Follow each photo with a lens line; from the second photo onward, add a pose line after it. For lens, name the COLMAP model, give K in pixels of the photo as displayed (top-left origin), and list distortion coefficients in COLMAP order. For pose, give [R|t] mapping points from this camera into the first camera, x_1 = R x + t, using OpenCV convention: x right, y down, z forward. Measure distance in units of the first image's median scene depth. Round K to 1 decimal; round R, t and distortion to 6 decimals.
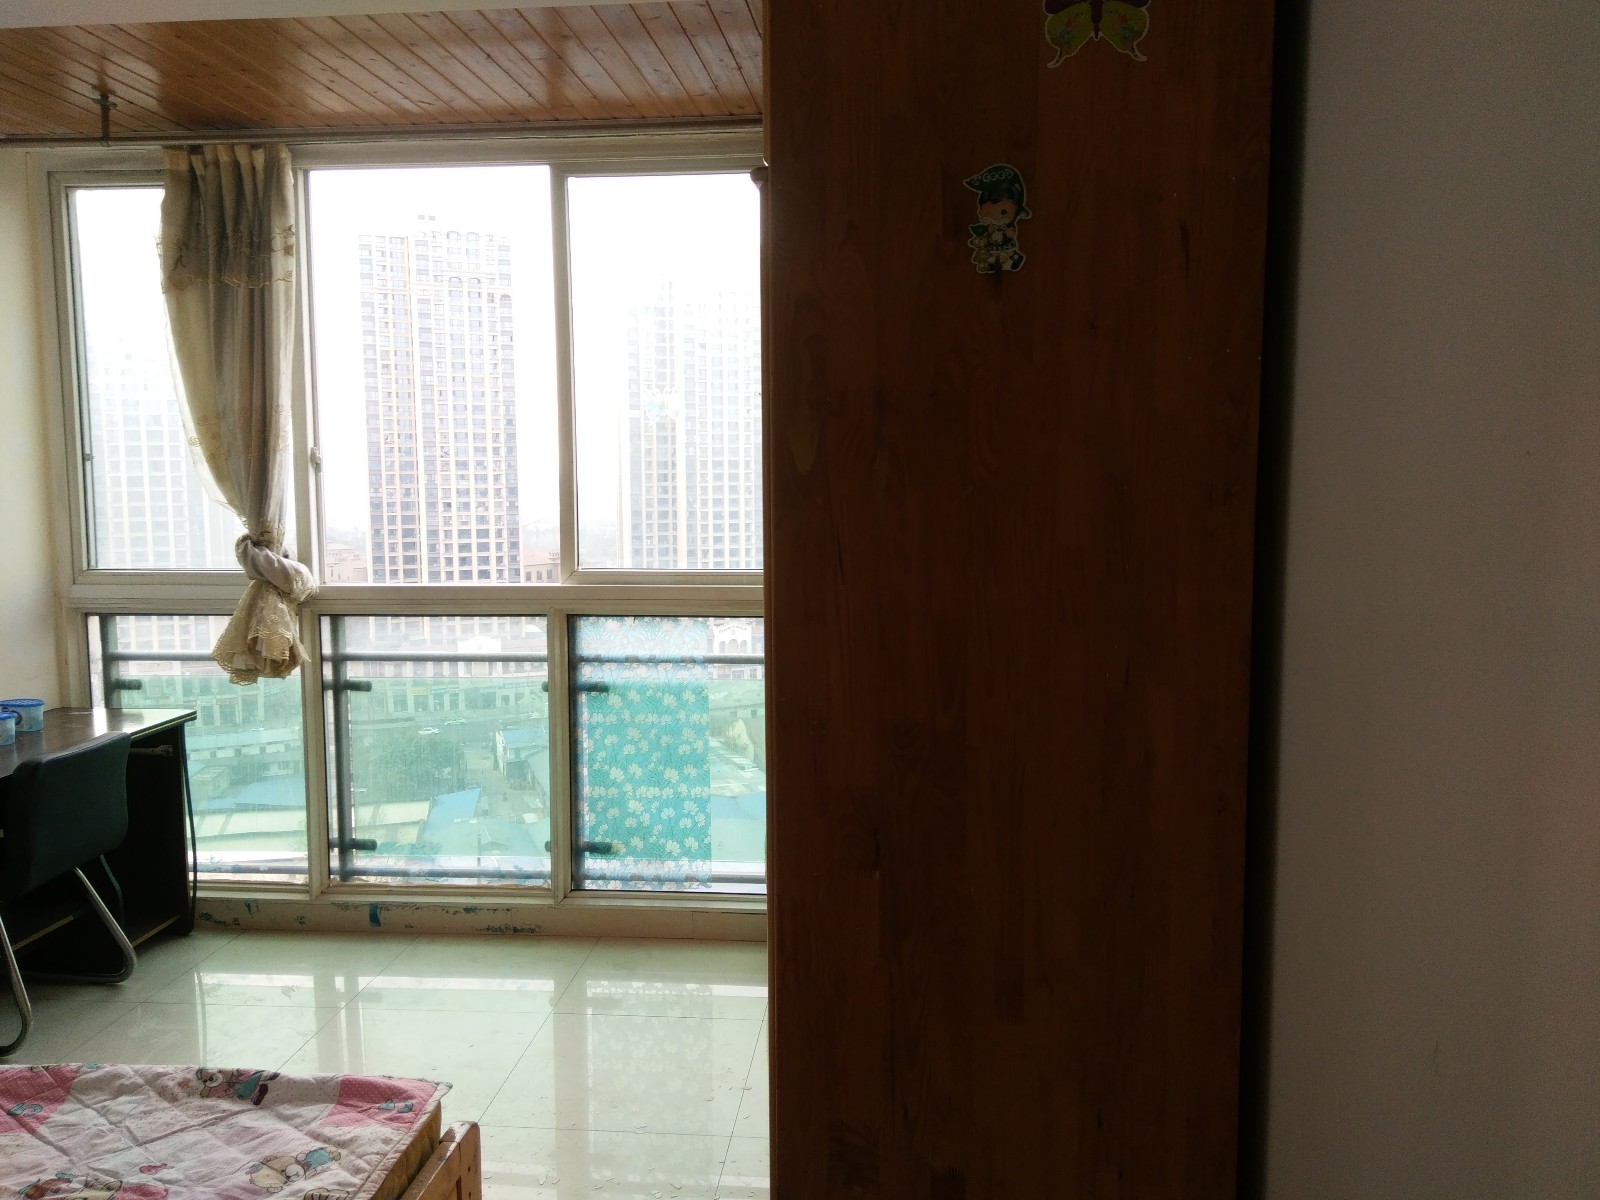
lens RADIAL K [[1251.0, 0, 800.0], [0, 1251.0, 600.0], [0, 0, 1]] dist [0.050058, -0.051221]
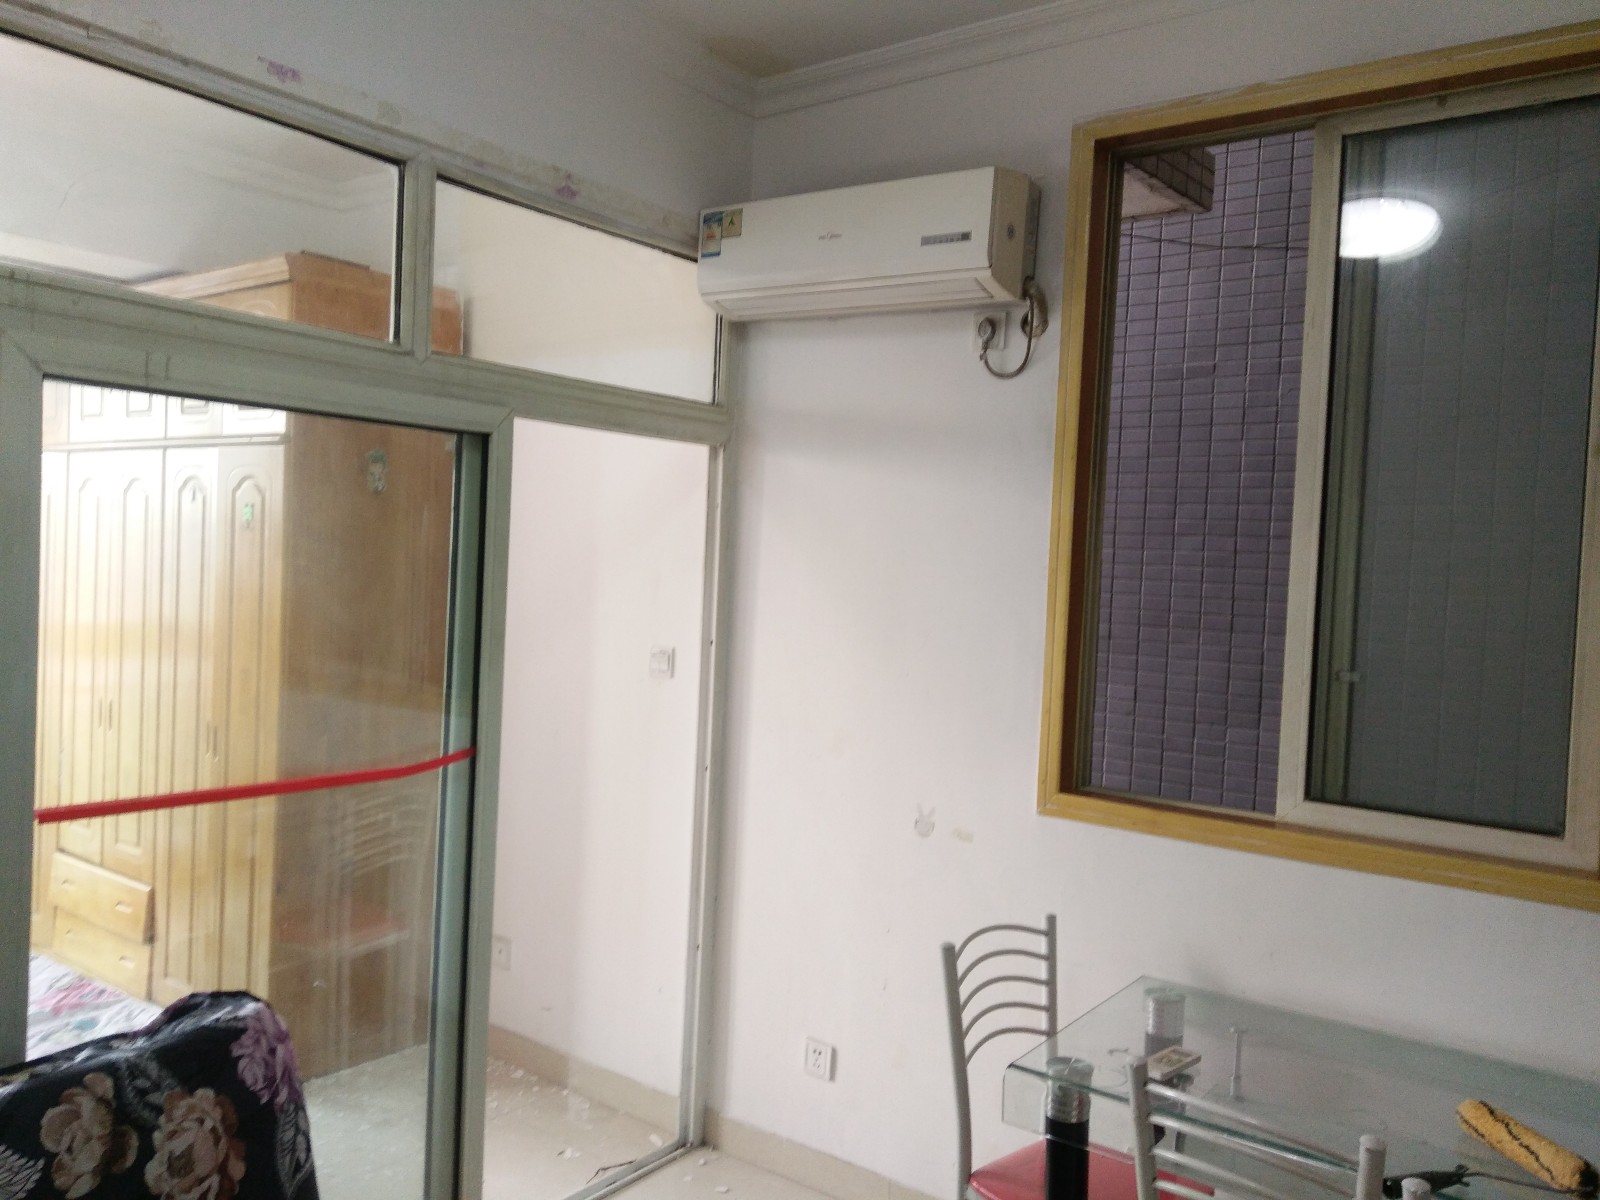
lens RADIAL K [[1296.4, 0, 800.0], [0, 1296.4, 600.0], [0, 0, 1]] dist [0.060740, 0.001987]
pose [[0.538258, 0.001536, 0.842779, -0.577365], [0.046882, 0.998395, -0.031762, 0.030687], [-0.841475, 0.056607, 0.537322, -0.406296]]
